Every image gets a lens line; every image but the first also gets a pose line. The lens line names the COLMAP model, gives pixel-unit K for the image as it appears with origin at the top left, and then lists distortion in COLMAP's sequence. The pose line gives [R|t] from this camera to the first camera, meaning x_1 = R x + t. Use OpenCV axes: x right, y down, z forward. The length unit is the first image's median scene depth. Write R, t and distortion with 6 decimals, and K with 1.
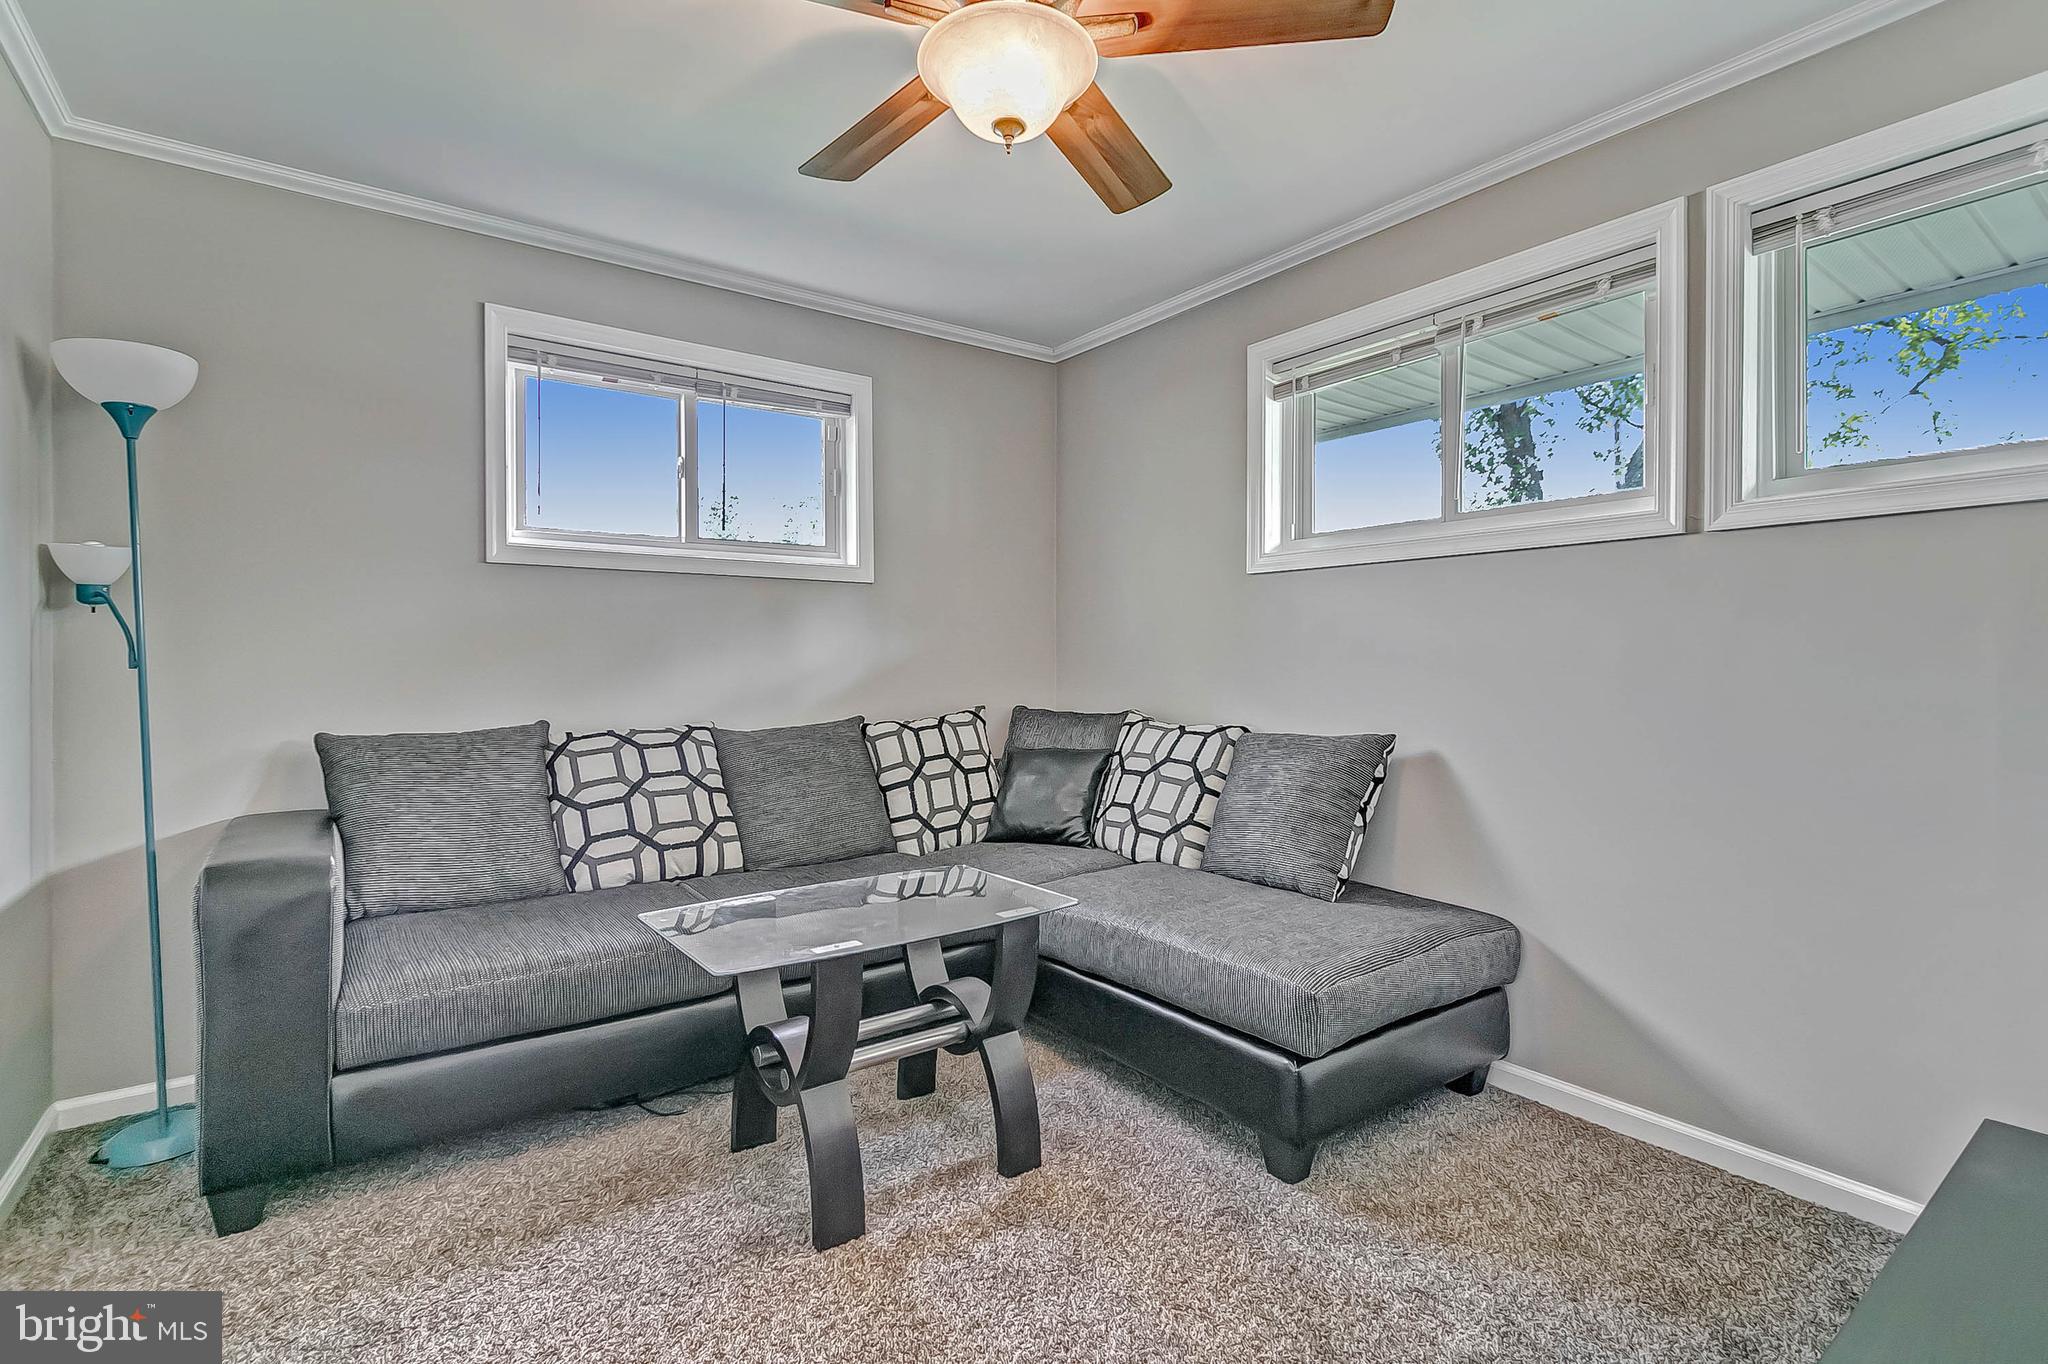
lens RADIAL K [[963.0, 0, 1024.2], [0, 963.0, 671.4], [0, 0, 1]] dist [0.013102, -0.004861]
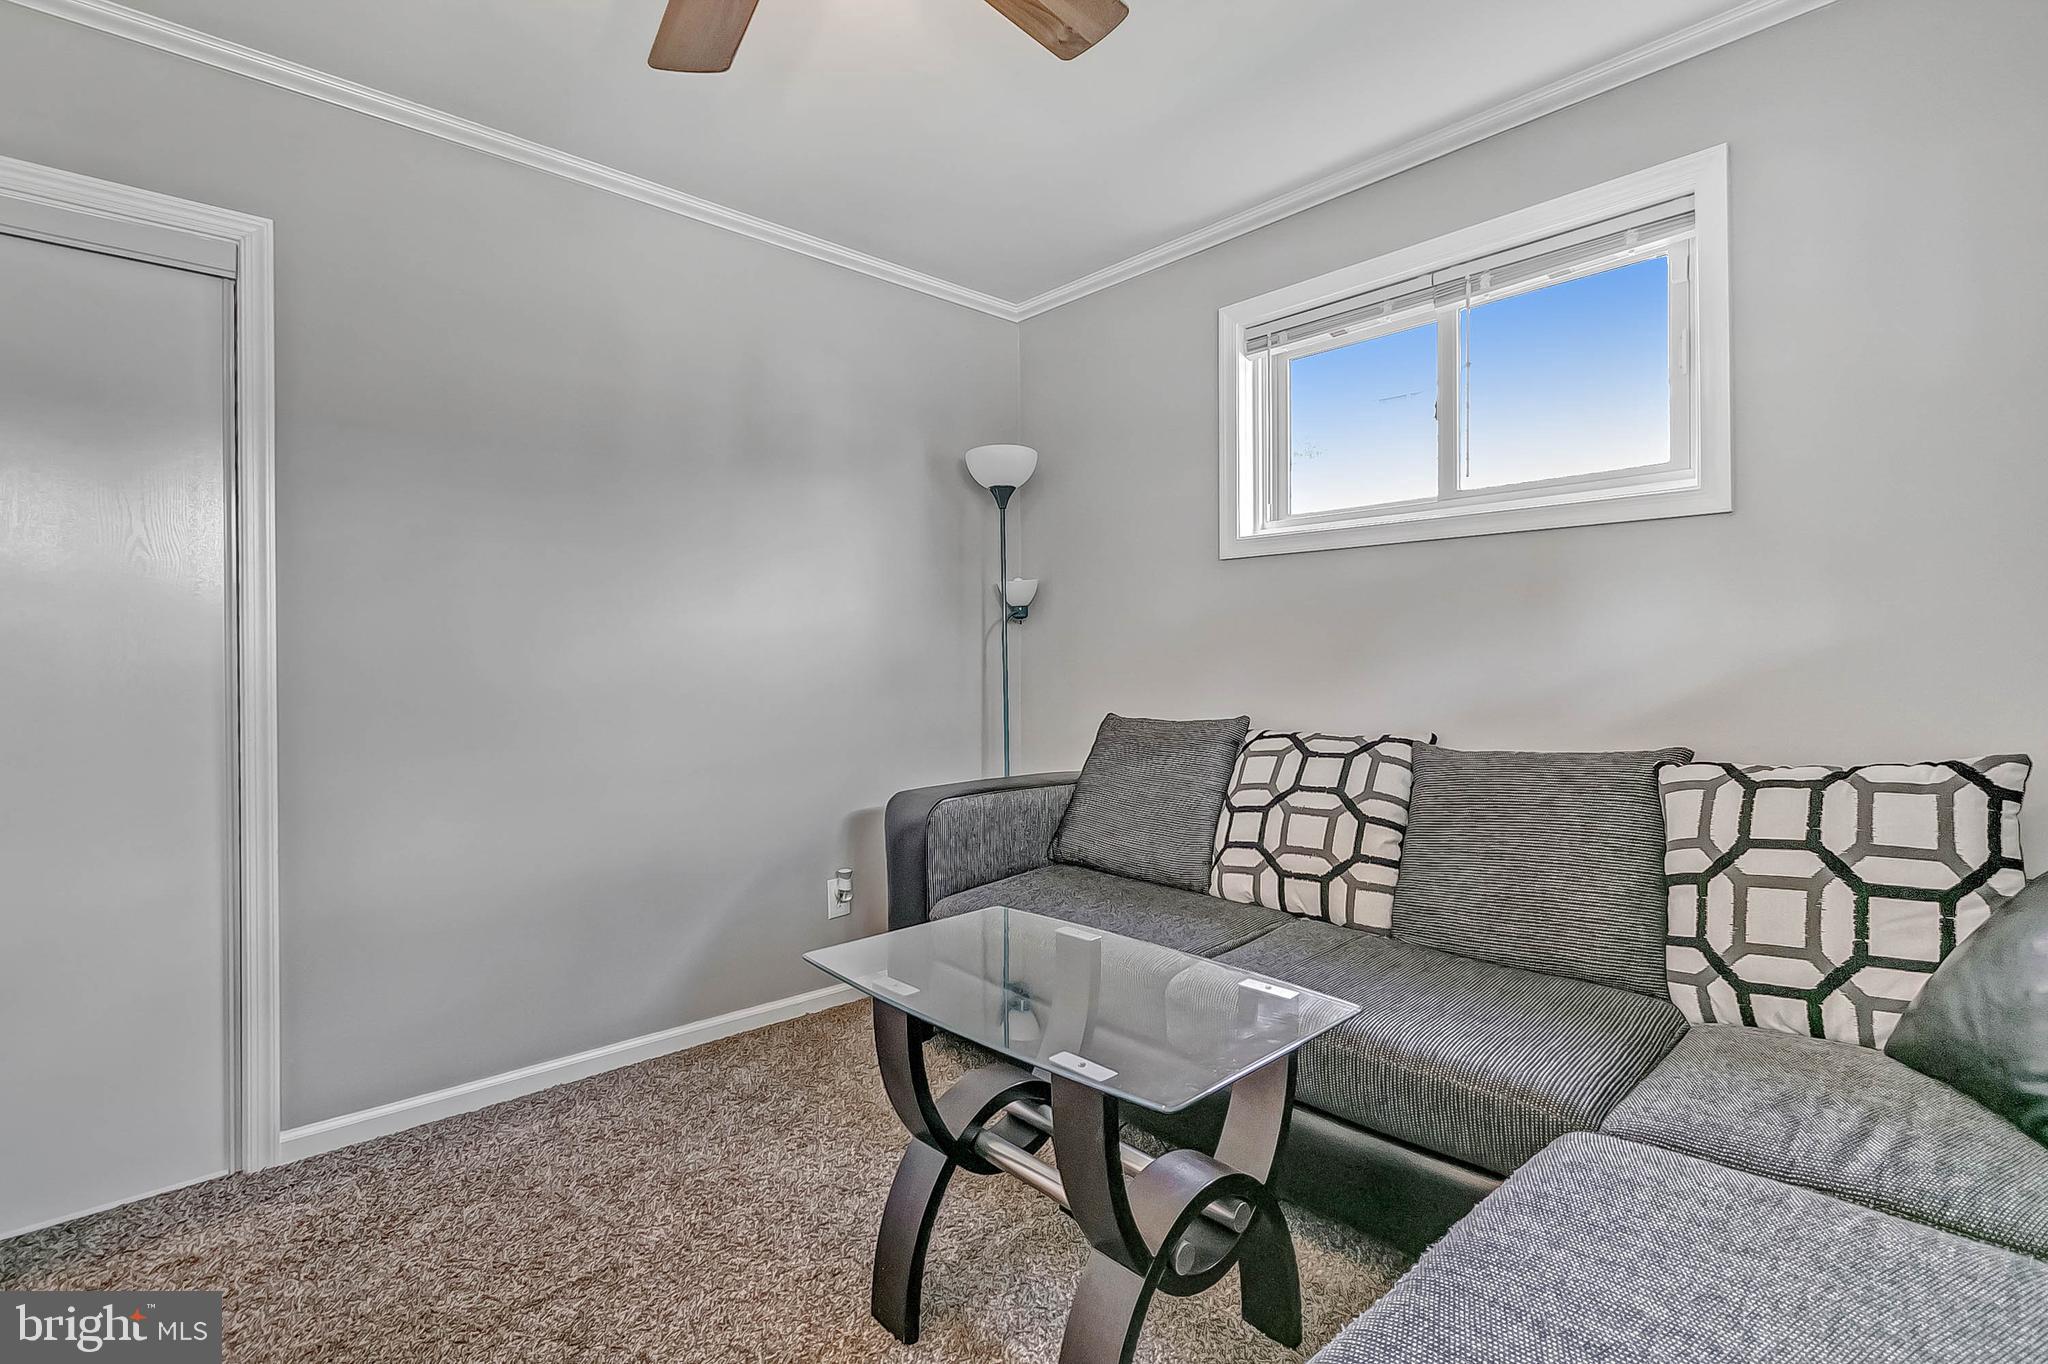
lens RADIAL K [[963.0, 0, 1011.6], [0, 963.0, 665.4], [0, 0, 1]] dist [0.013102, -0.004861]
pose [[0.106664, 0.003802, -0.994288, 0.390039], [-0.012103, 0.999924, 0.002525, 0.000371], [0.994221, 0.011764, 0.106702, 0.587856]]
